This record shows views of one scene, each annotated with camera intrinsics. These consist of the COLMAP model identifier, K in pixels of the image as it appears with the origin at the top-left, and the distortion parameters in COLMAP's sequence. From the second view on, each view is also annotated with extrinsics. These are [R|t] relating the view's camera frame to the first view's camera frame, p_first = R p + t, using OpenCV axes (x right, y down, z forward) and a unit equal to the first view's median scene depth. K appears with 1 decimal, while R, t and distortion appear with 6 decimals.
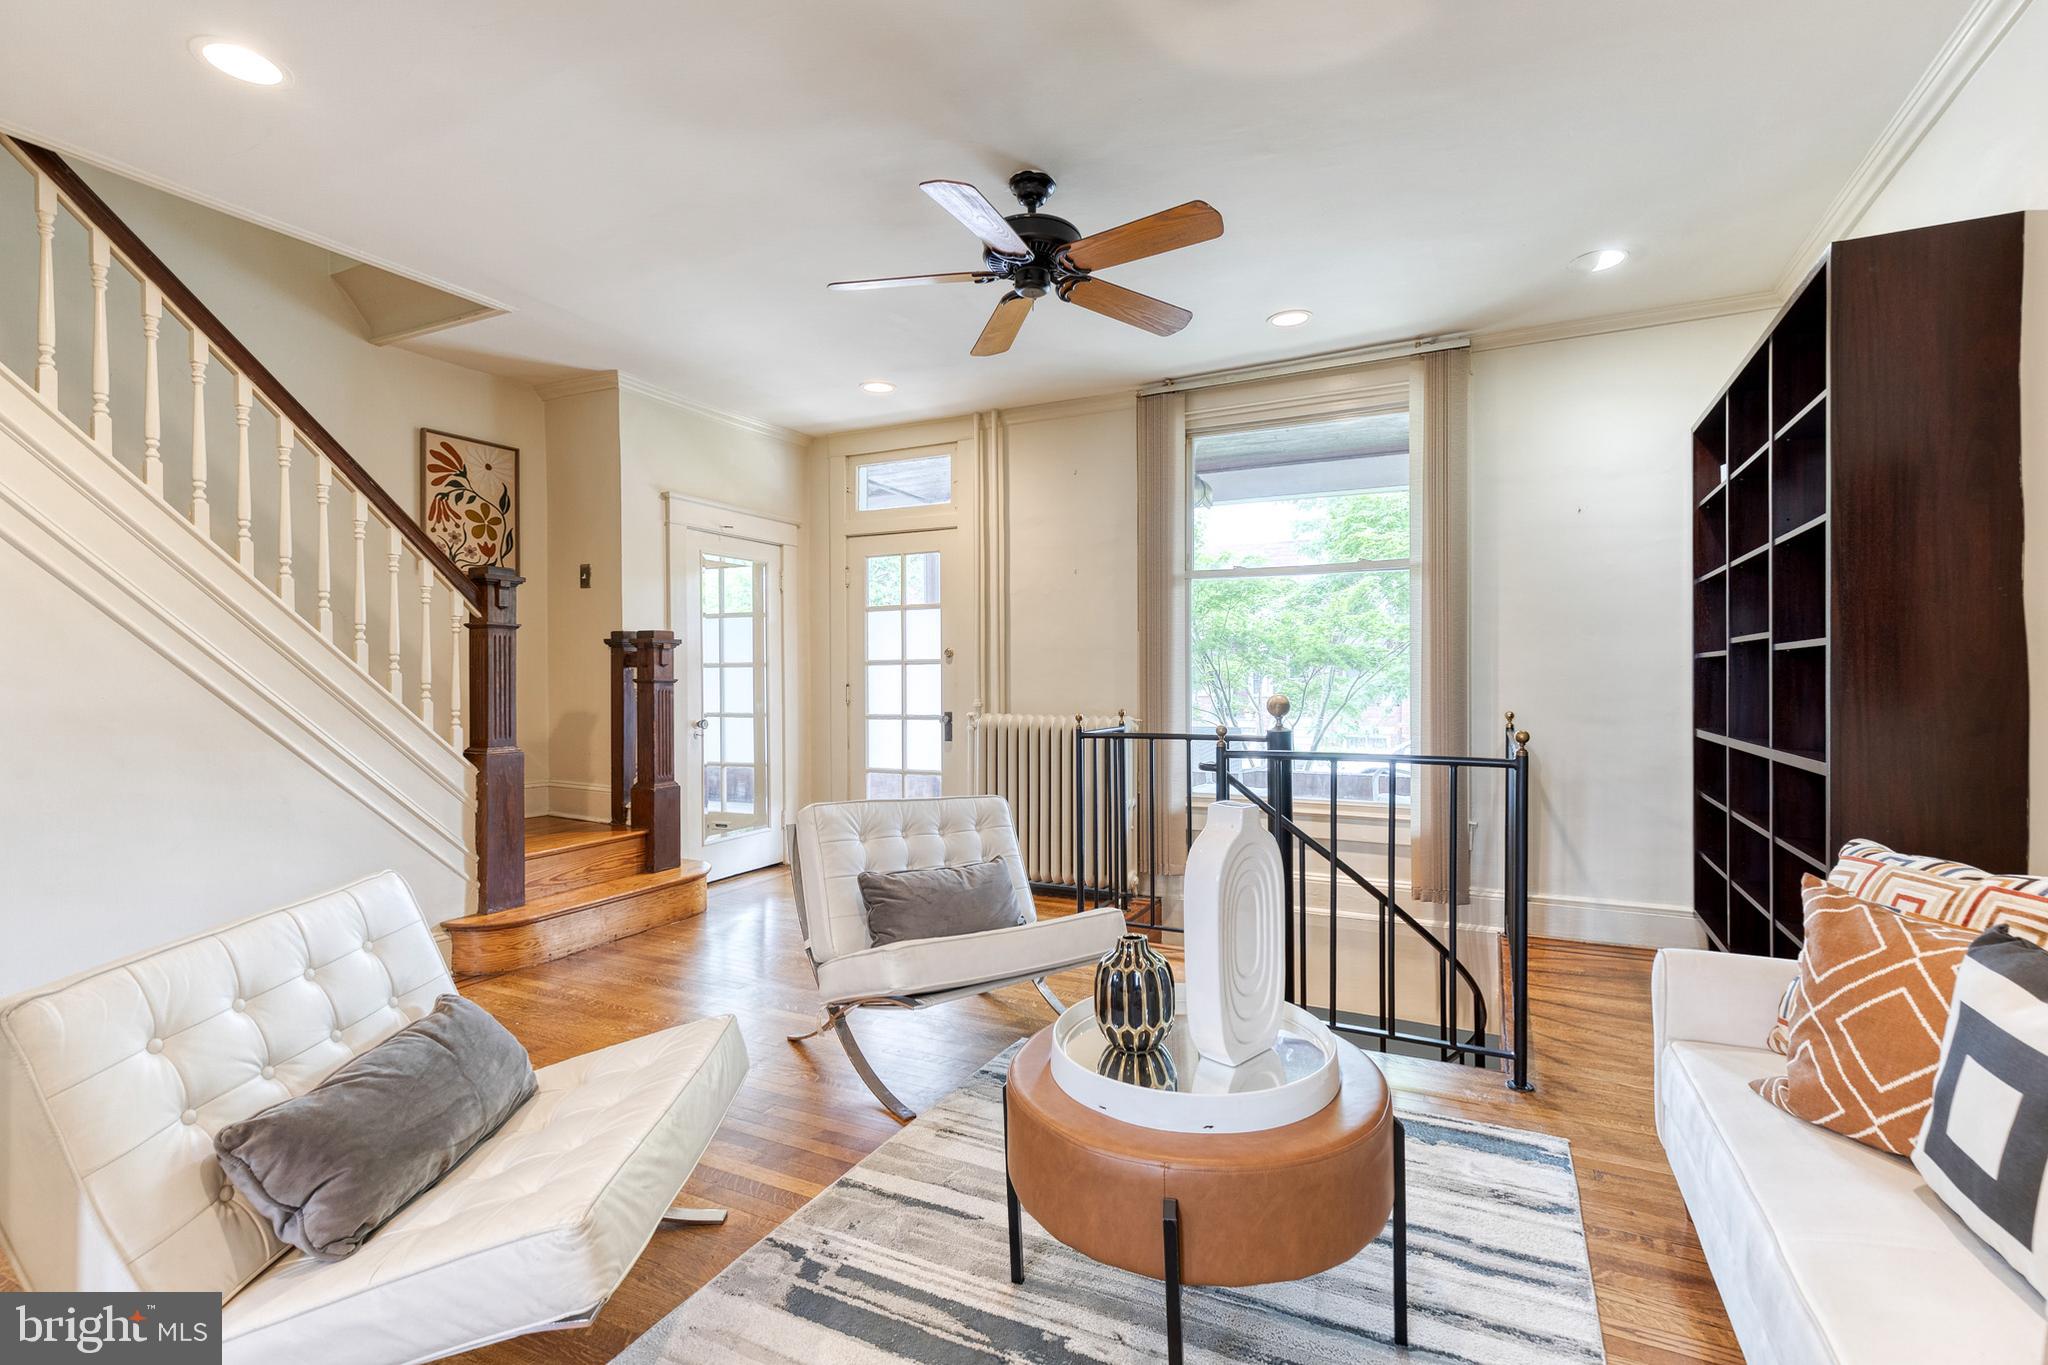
lens RADIAL K [[920.5, 0, 1046.6], [0, 920.5, 682.2], [0, 0, 1]] dist [0.011844, -0.000860]
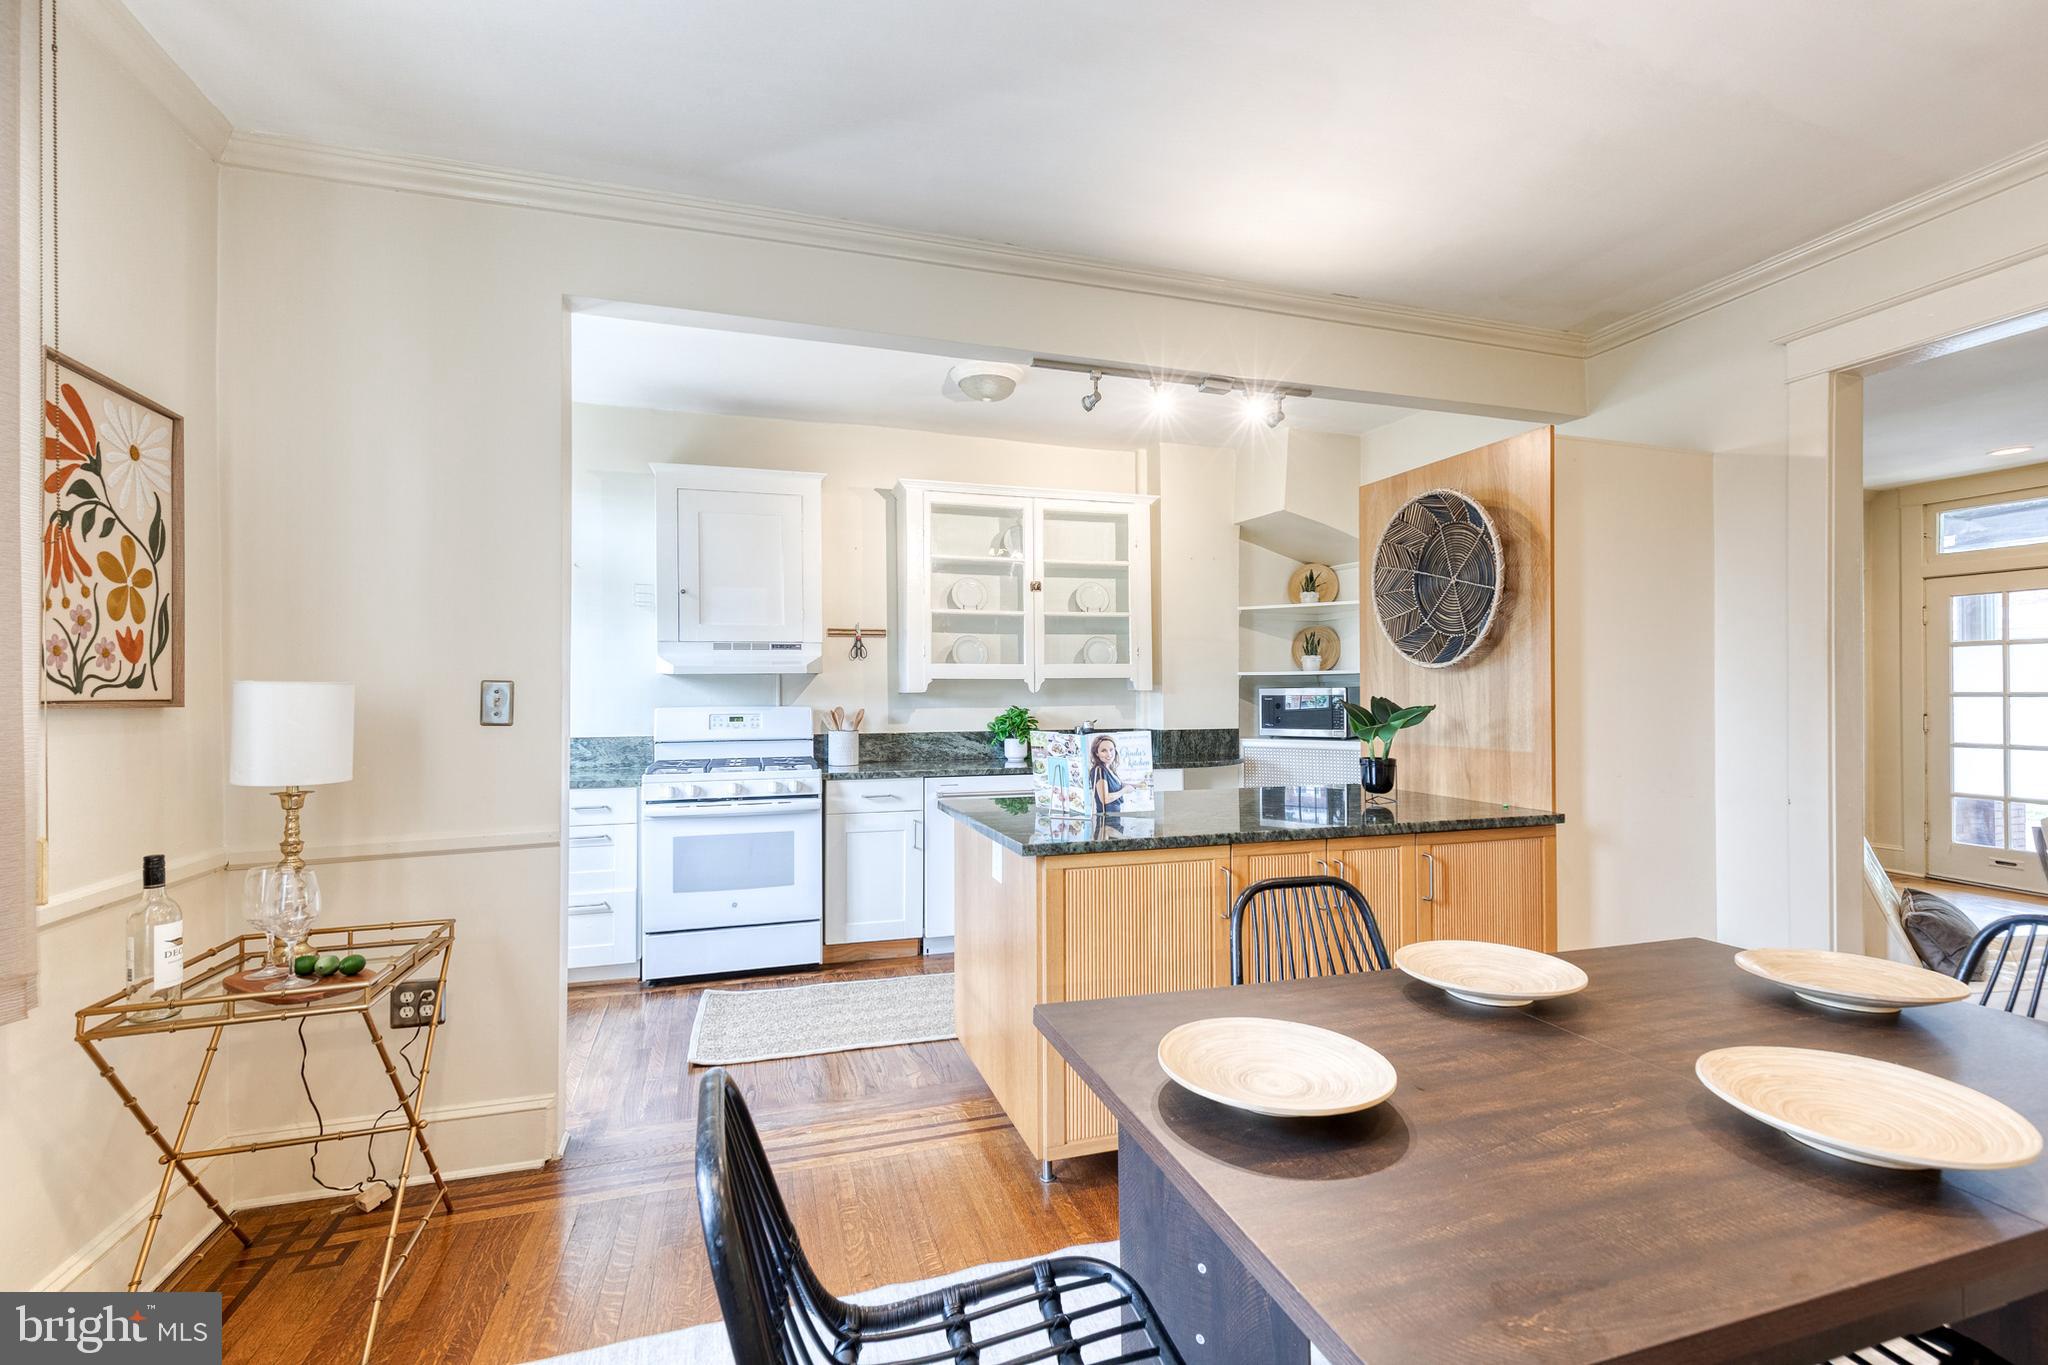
lens RADIAL K [[899.6, 0, 1033.3], [0, 899.6, 686.4], [0, 0, 1]] dist [0.000917, -0.000451]
pose [[0.692103, -0.001808, -0.721796, -0.251087], [-0.004604, 0.999965, -0.006920, -0.025313], [0.721784, 0.008112, 0.692071, -0.703589]]
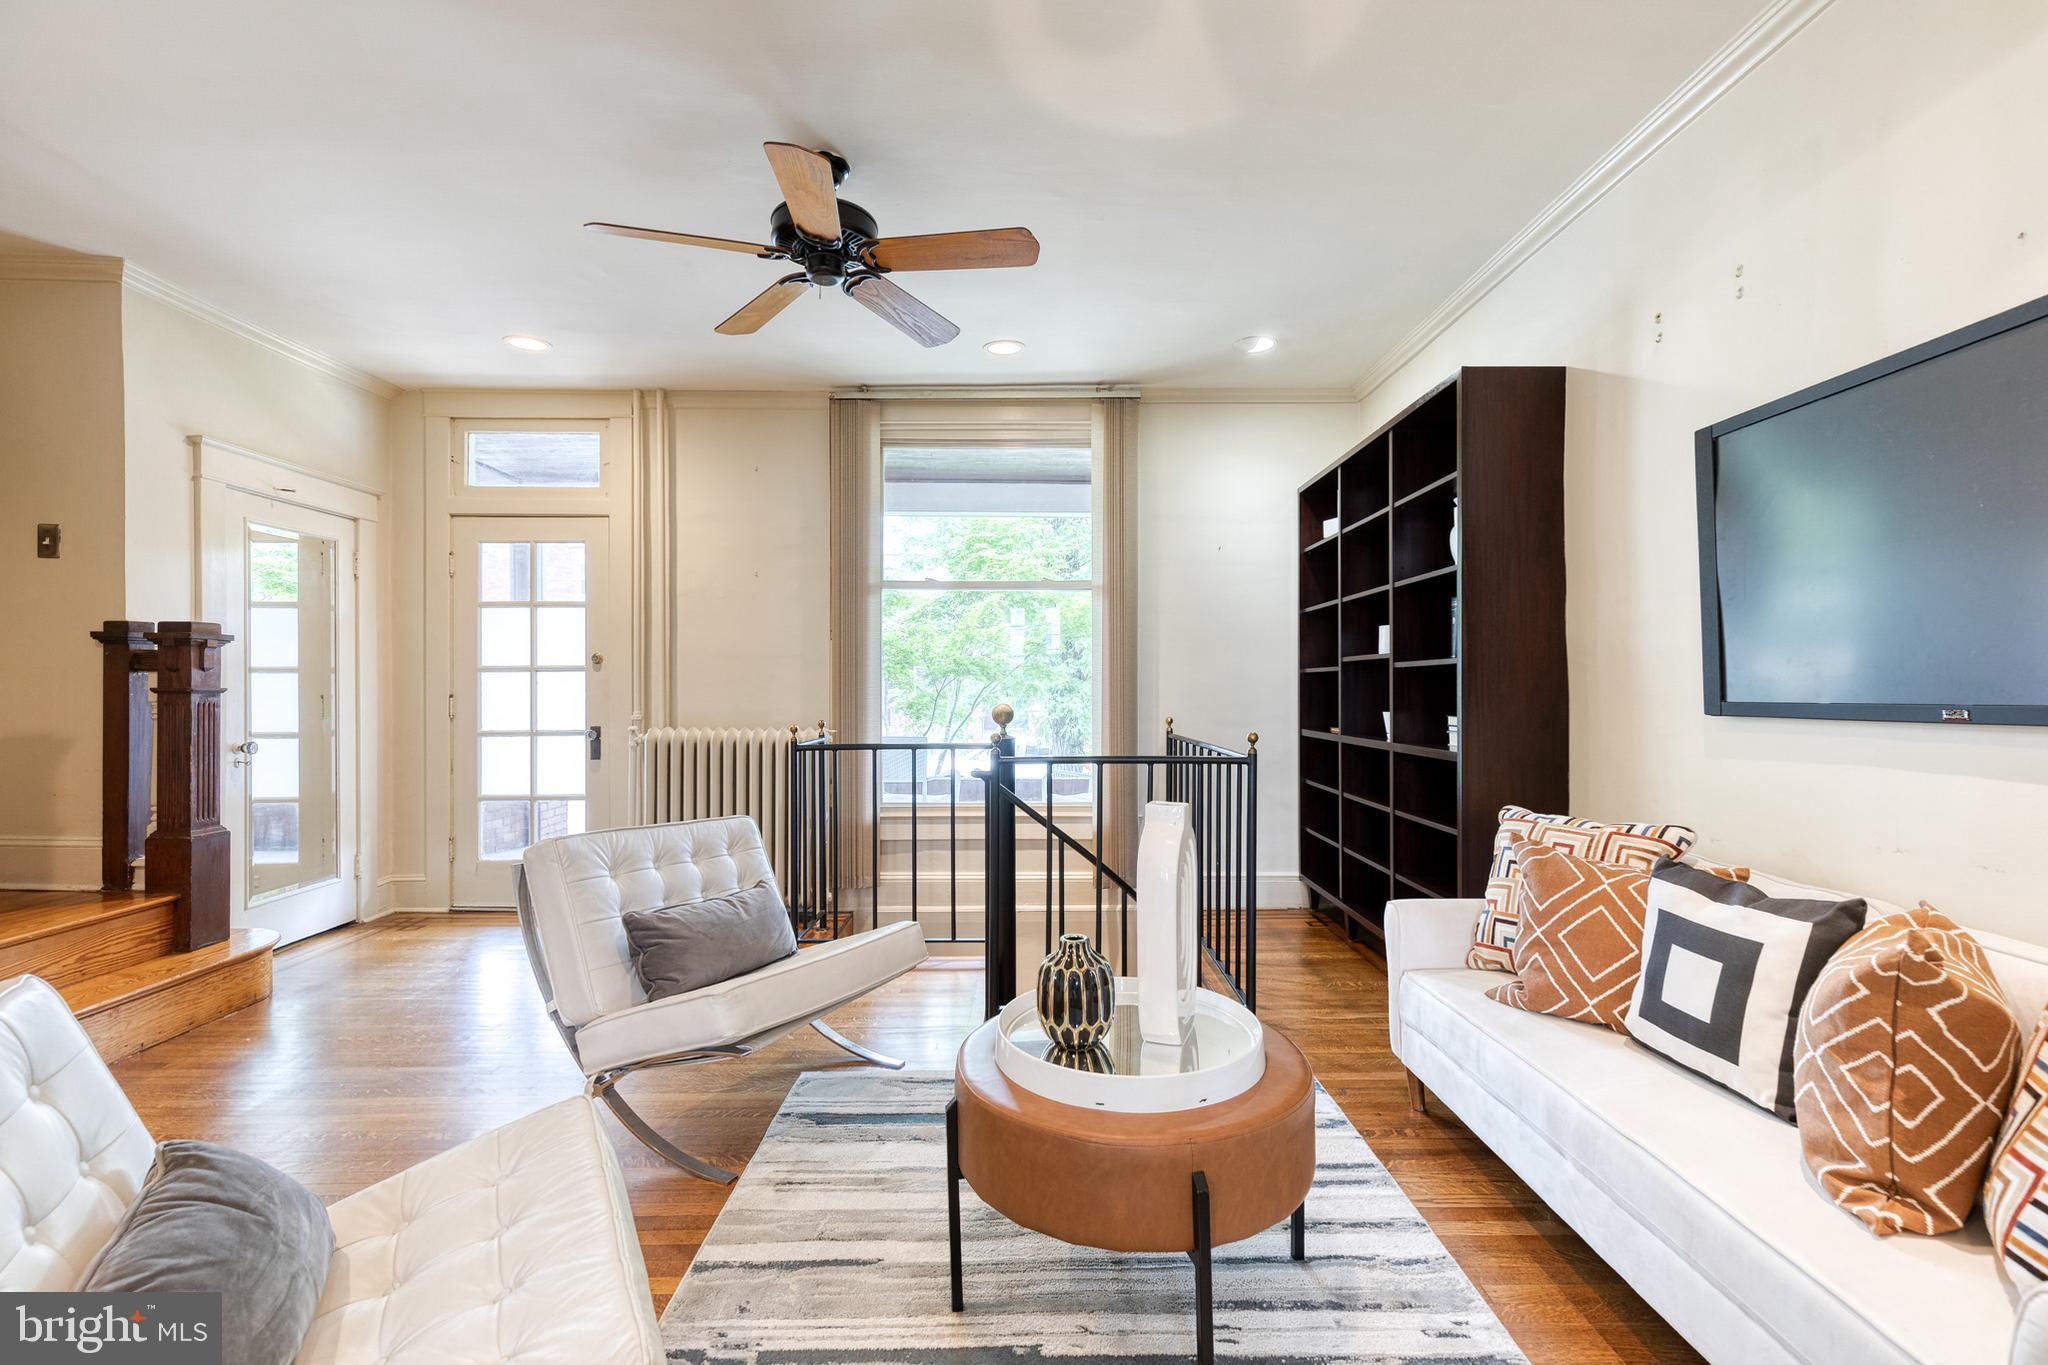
lens RADIAL K [[924.3, 0, 1031.7], [0, 924.3, 686.3], [0, 0, 1]] dist [0.012504, -0.000471]
pose [[0.896291, 0.002597, 0.443458, -0.168567], [0.000395, 0.999978, -0.006655, 0.000497], [-0.443466, 0.006140, 0.896270, 0.037746]]
